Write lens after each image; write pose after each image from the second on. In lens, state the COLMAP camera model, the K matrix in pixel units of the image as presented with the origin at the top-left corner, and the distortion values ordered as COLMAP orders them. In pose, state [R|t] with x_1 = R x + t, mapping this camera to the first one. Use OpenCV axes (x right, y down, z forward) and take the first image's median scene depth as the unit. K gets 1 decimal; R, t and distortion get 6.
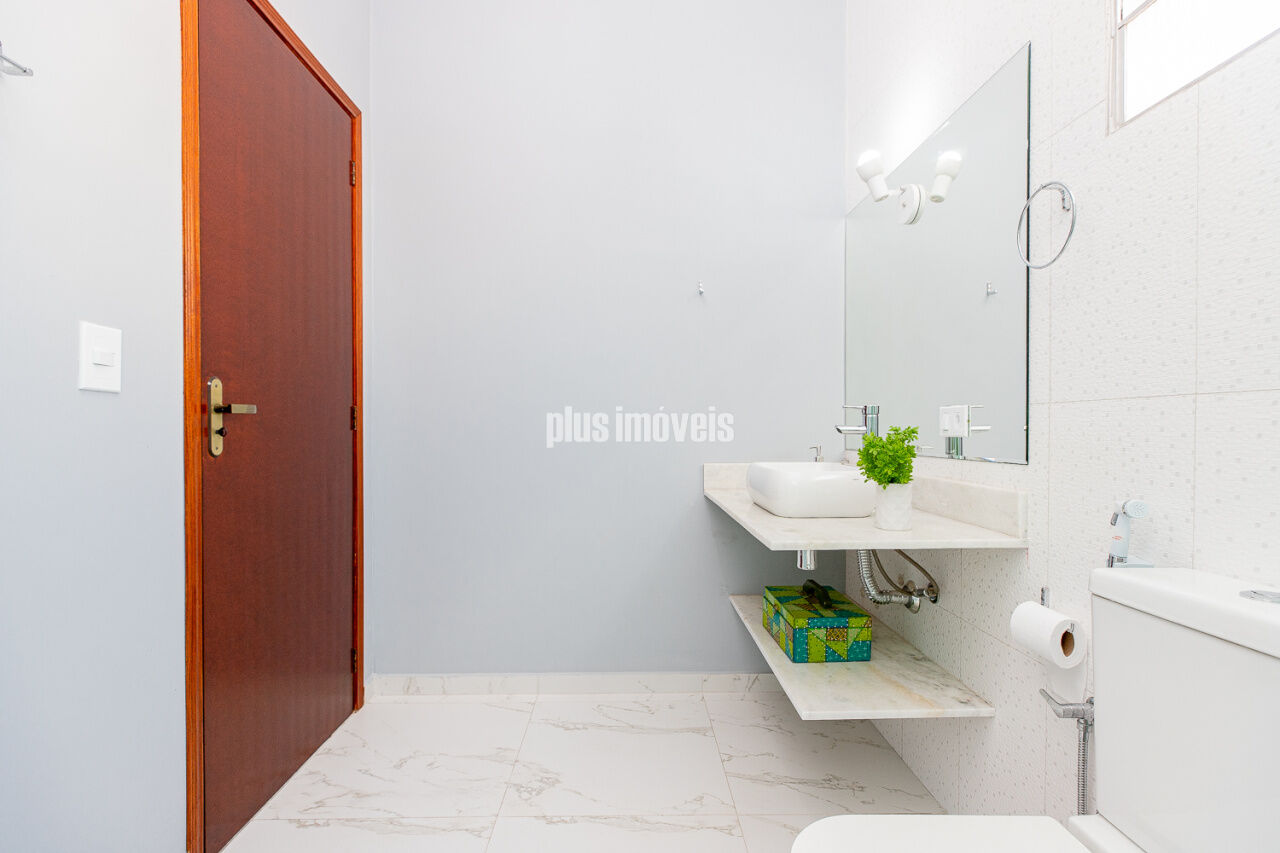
lens RADIAL K [[576.5, 0, 638.7], [0, 576.5, 421.3], [0, 0, 1]] dist [0.001419, -0.000499]
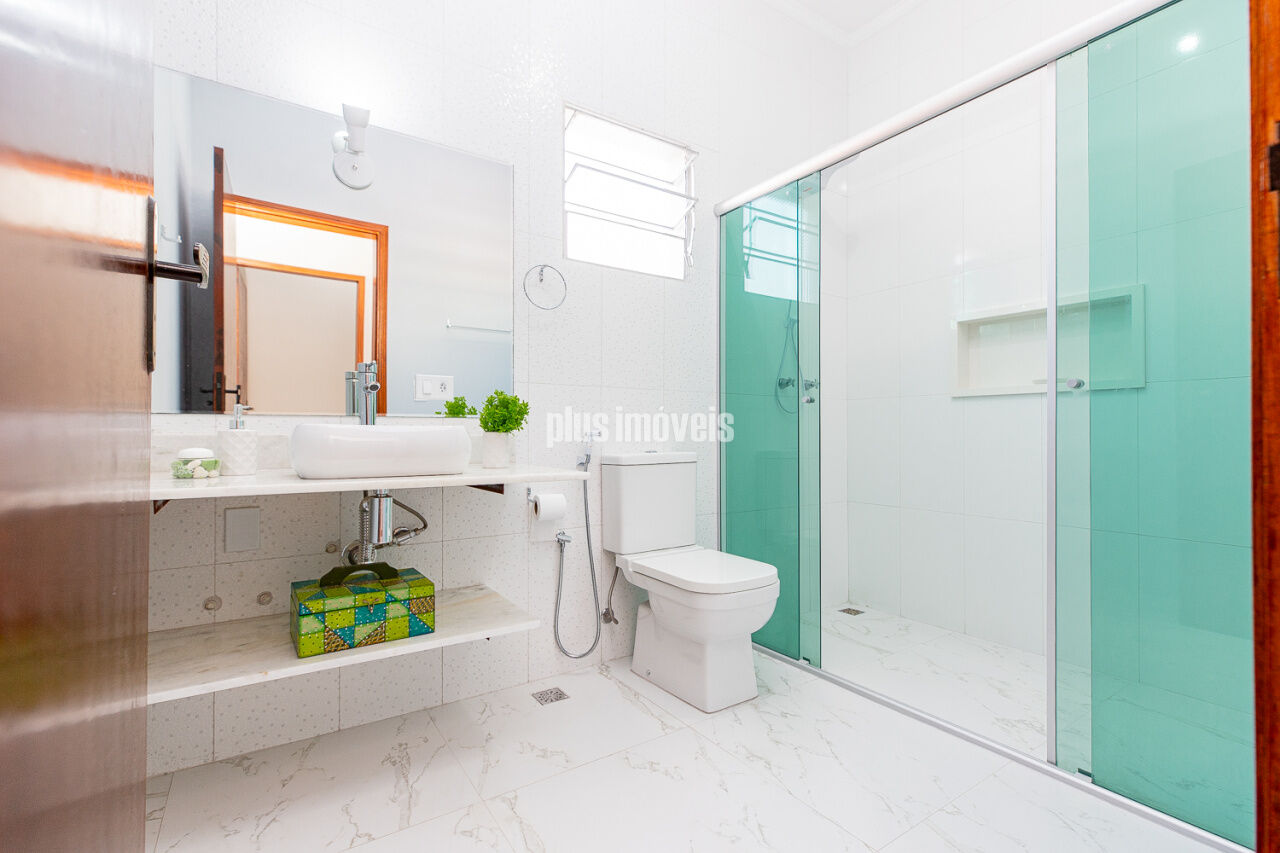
lens RADIAL K [[576.5, 0, 638.7], [0, 576.5, 421.3], [0, 0, 1]] dist [0.001419, -0.000499]
pose [[-0.519044, 0.008116, 0.854709, -0.729088], [-0.004983, 0.999909, -0.012521, 0.088622], [-0.854733, -0.010758, -0.518957, 1.245513]]
